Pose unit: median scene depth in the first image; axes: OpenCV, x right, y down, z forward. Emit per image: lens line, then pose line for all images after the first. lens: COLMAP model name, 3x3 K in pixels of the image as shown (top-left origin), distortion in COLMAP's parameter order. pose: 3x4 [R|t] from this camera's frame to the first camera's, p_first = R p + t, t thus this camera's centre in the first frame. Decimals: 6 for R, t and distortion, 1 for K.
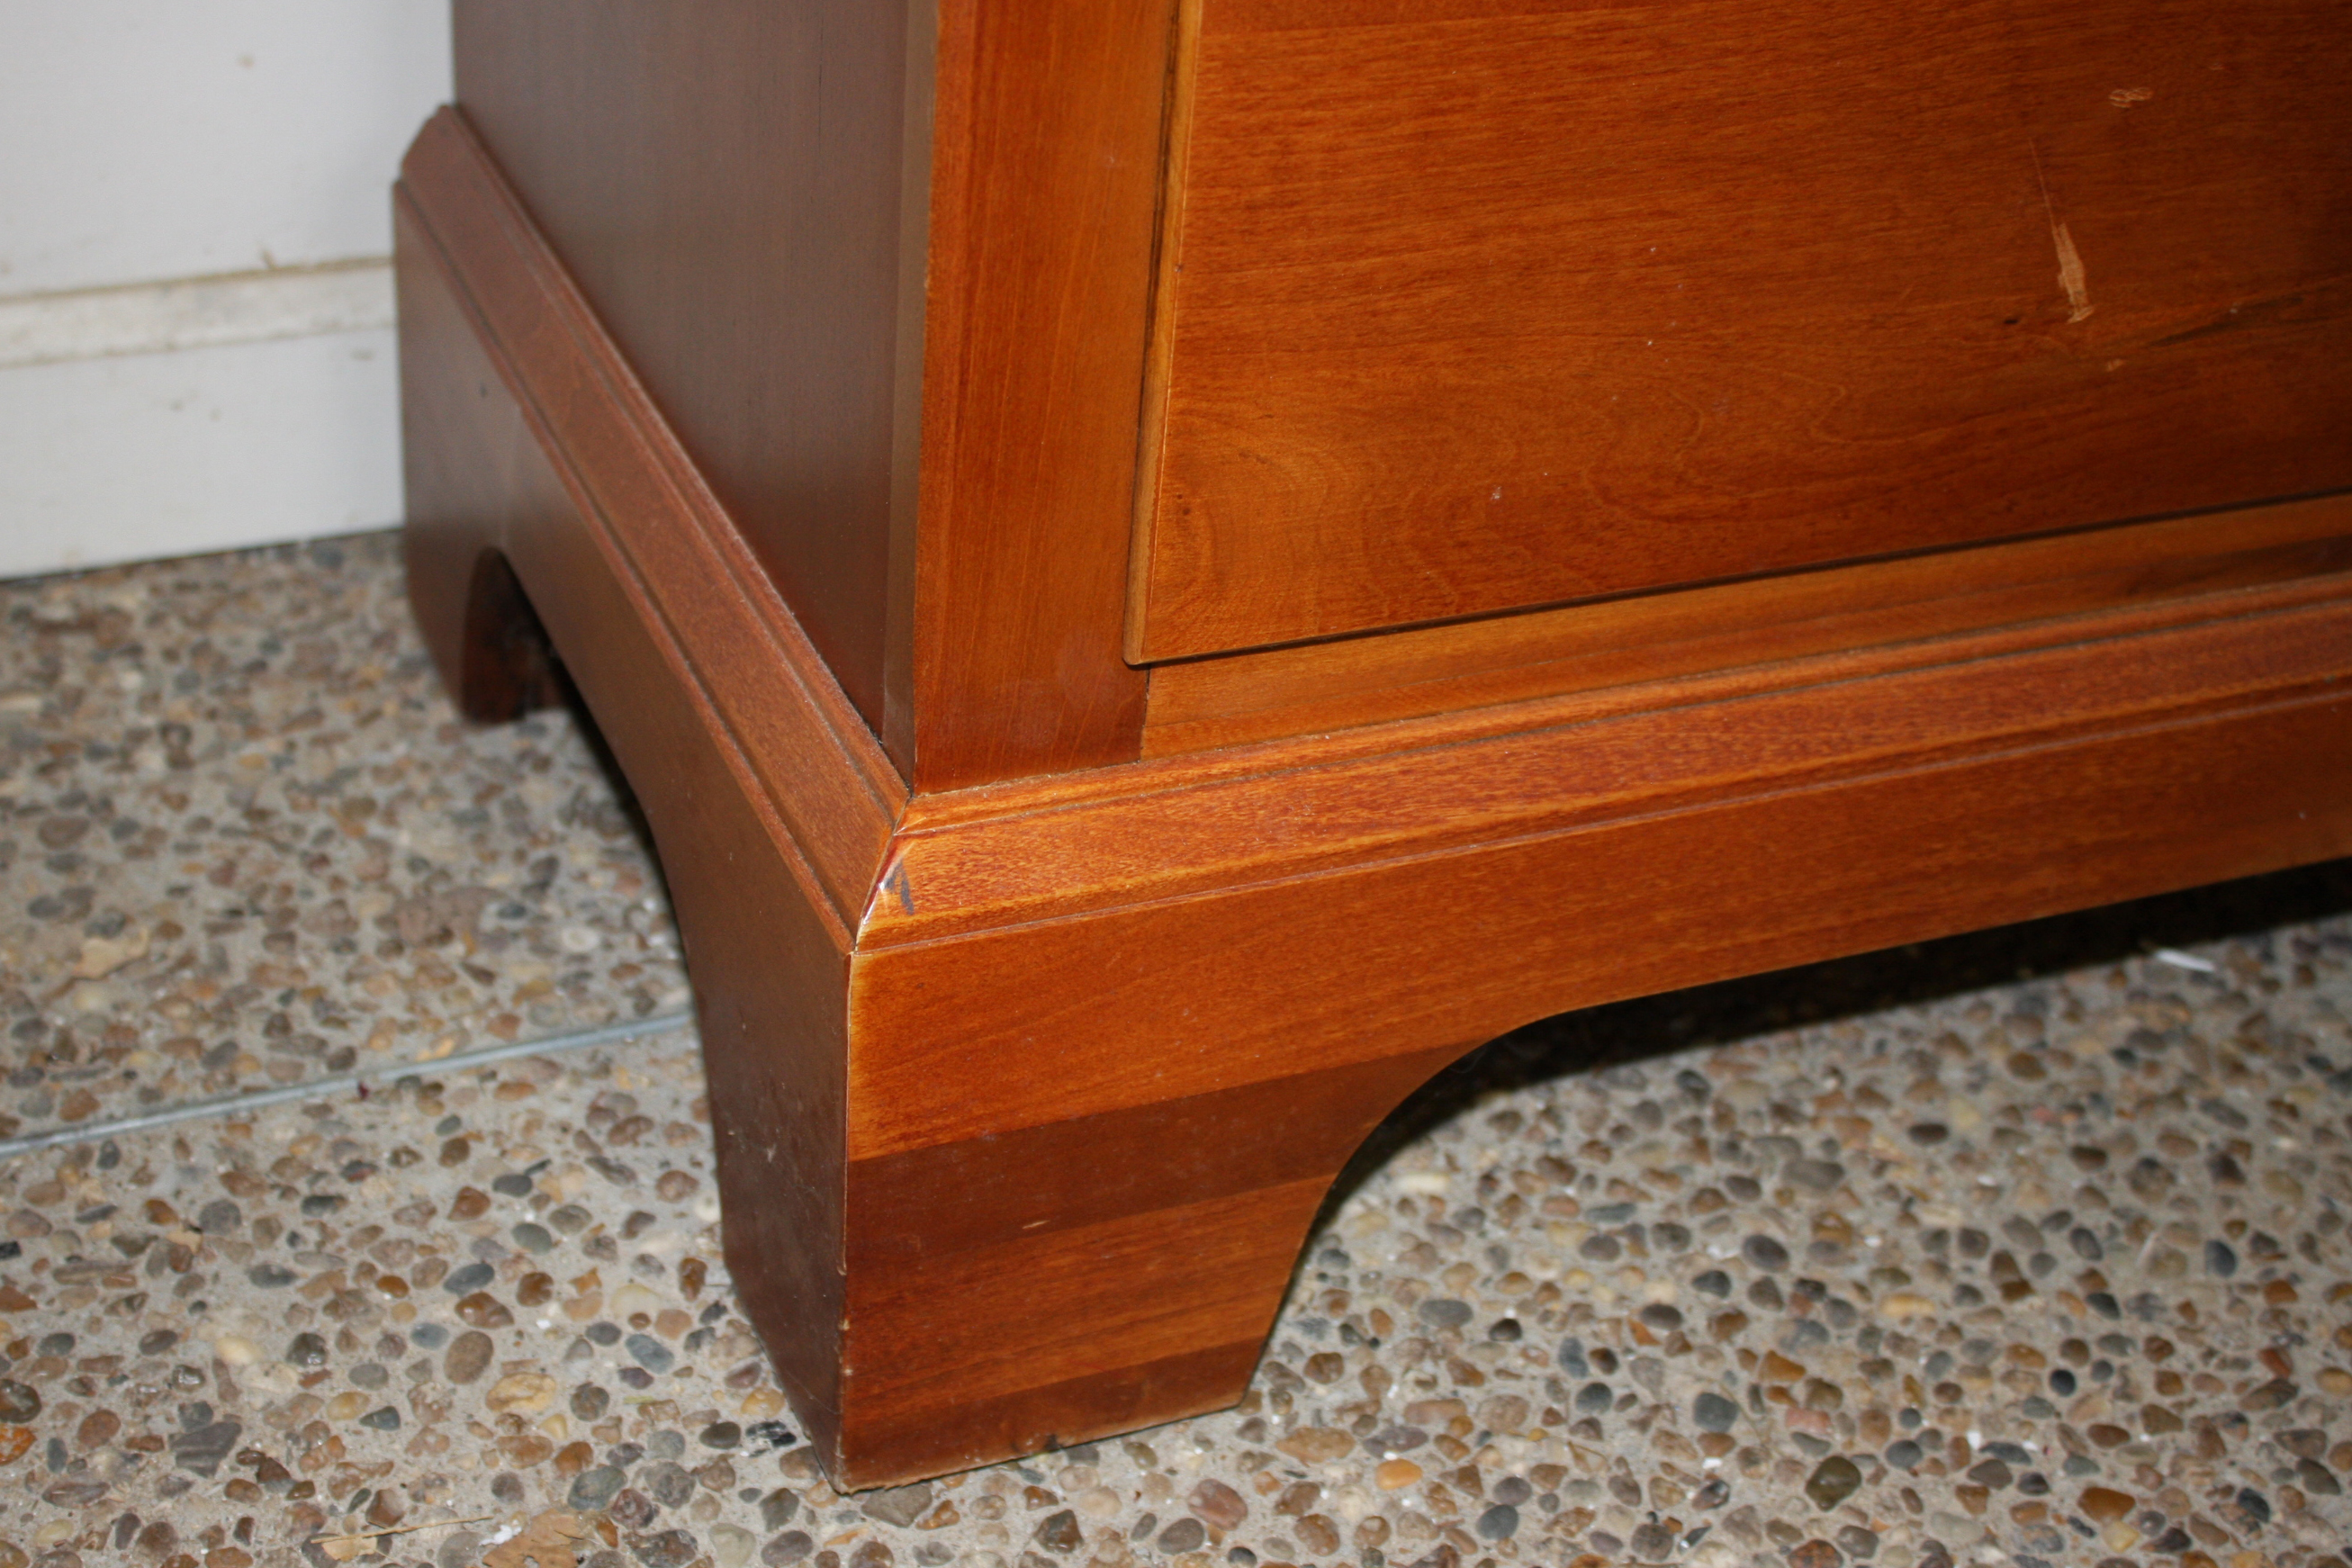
lens RADIAL K [[3245.7, 0, 1066.8], [0, 3245.7, 791.9], [0, 0, 1]] dist [-0.084950, 0.059735]
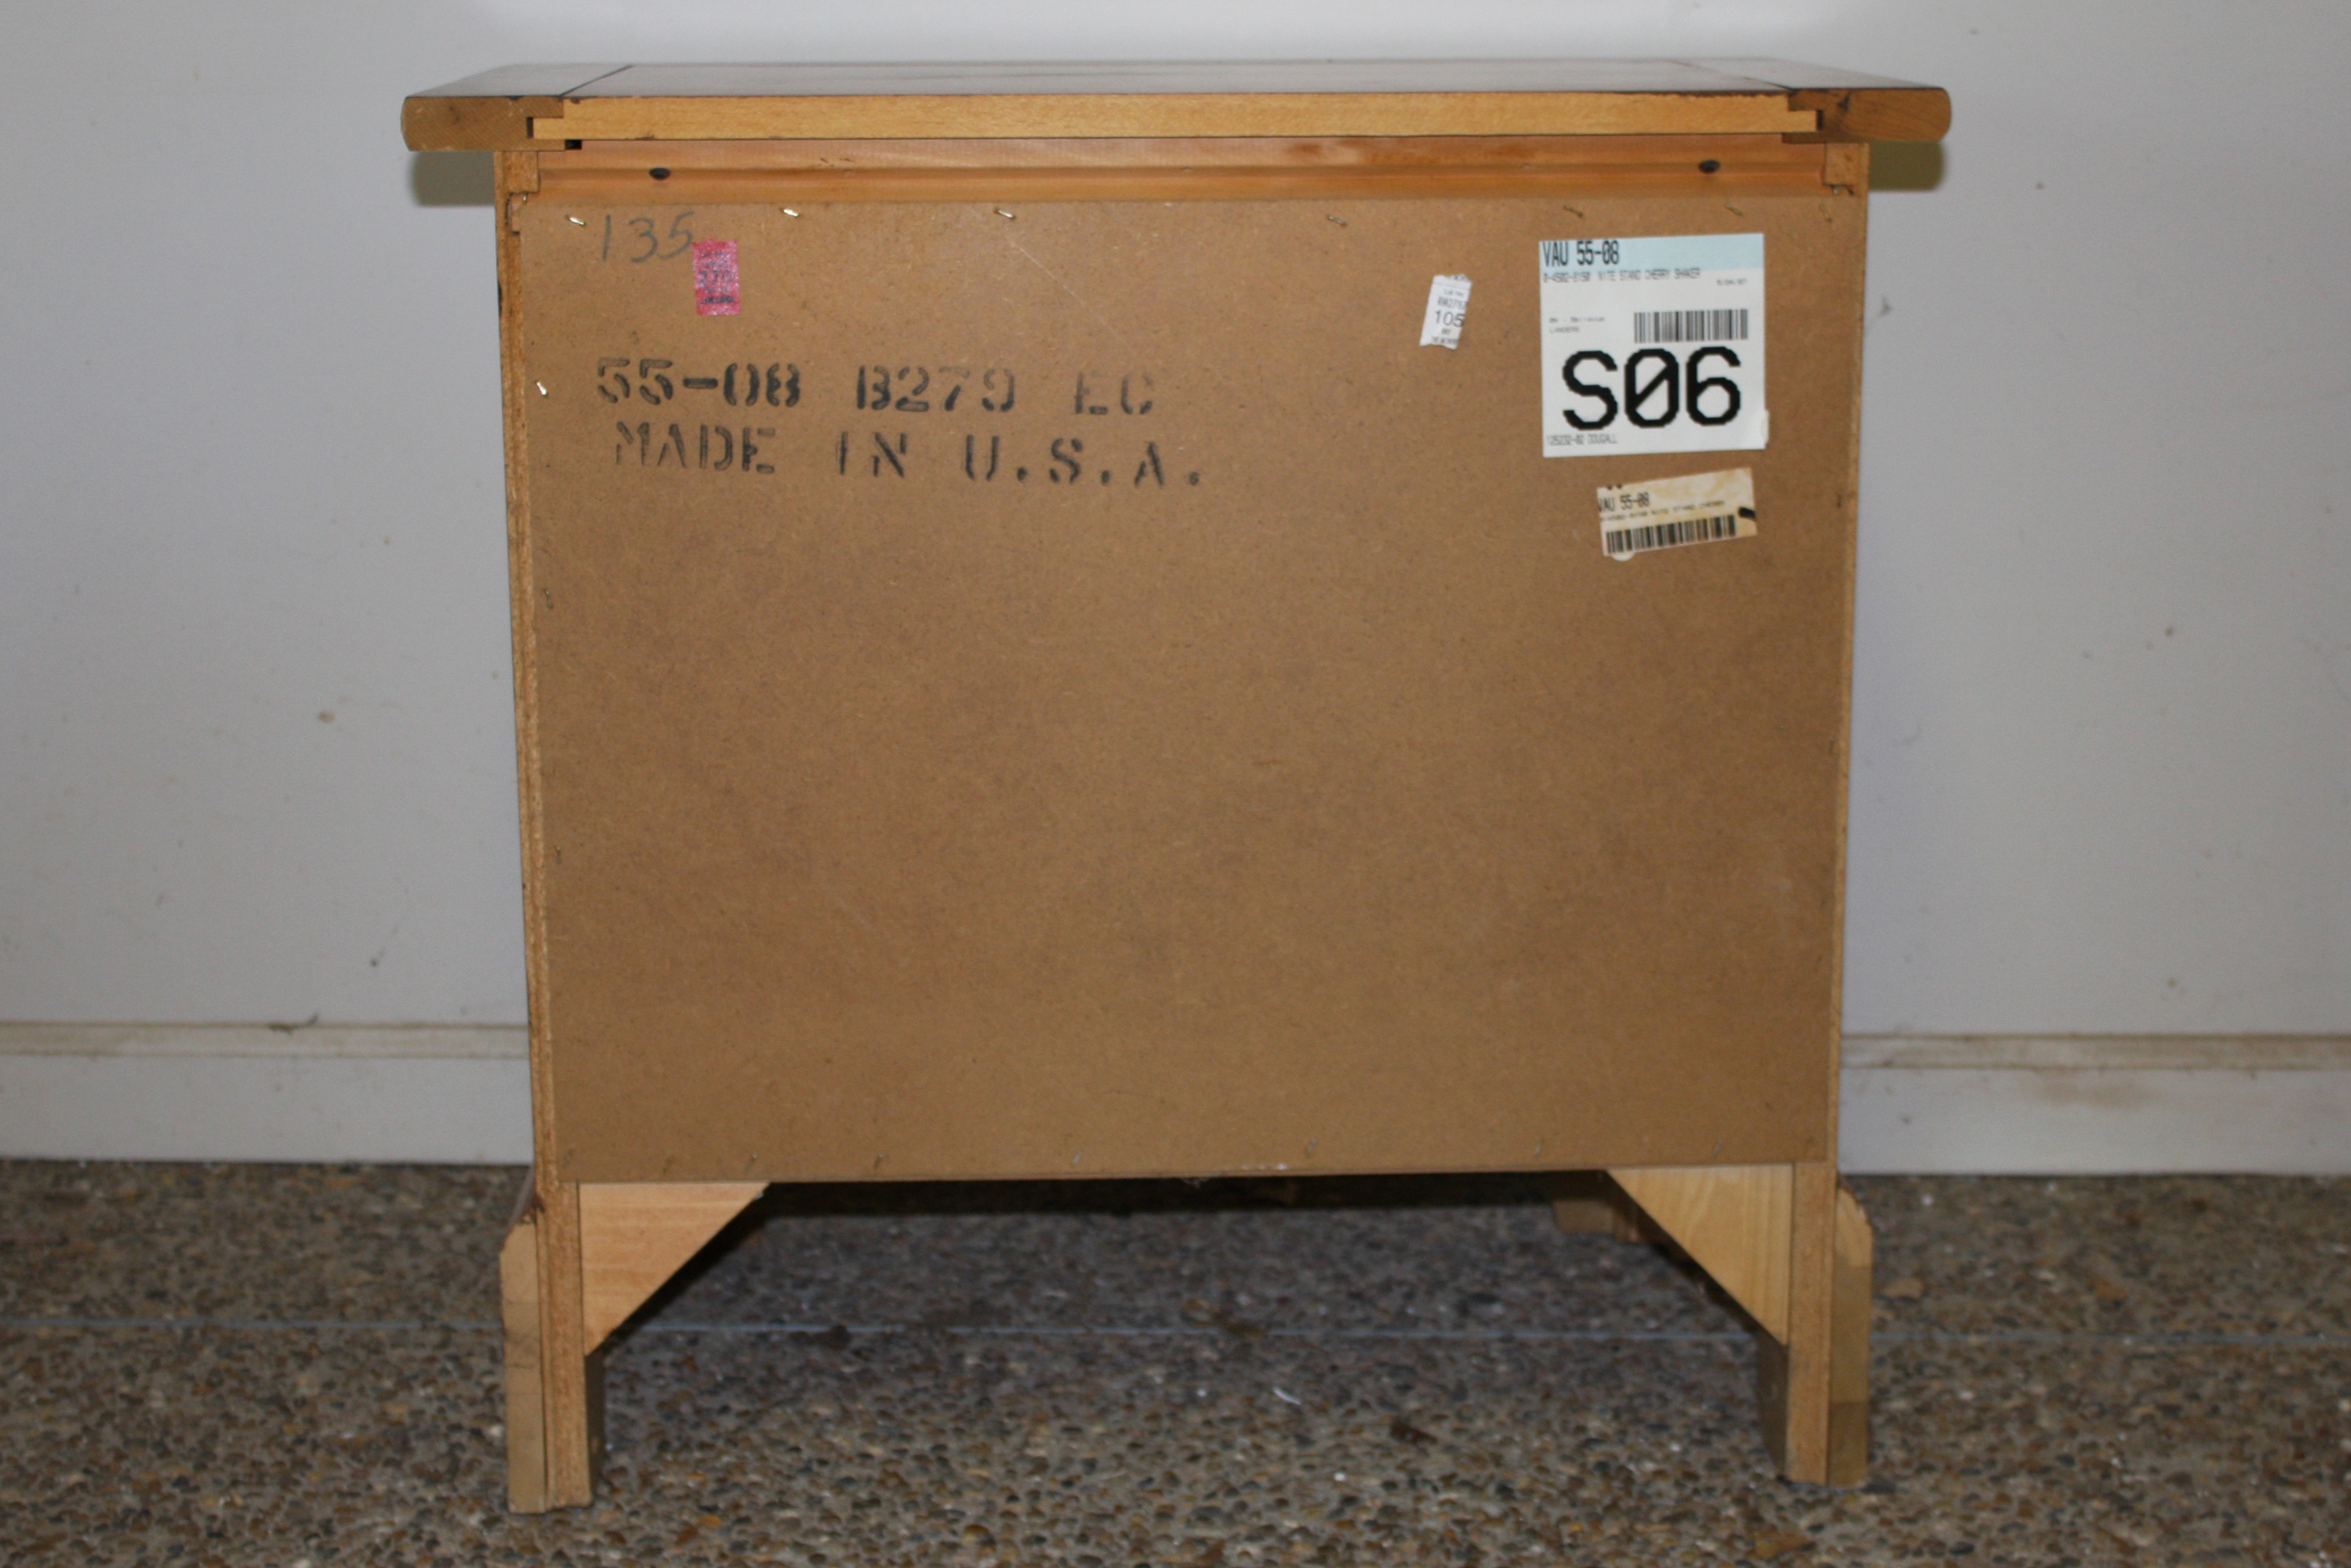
lens RADIAL K [[3954.4, 0, 1175.5], [0, 3954.4, 784.0], [0, 0, 1]] dist [-0.026449, 0.040376]
pose [[0.906705, 0.027000, -0.420899, 1.583624], [-0.169107, 0.937493, -0.304153, 0.545947], [0.386378, 0.346954, 0.854596, -1.453719]]
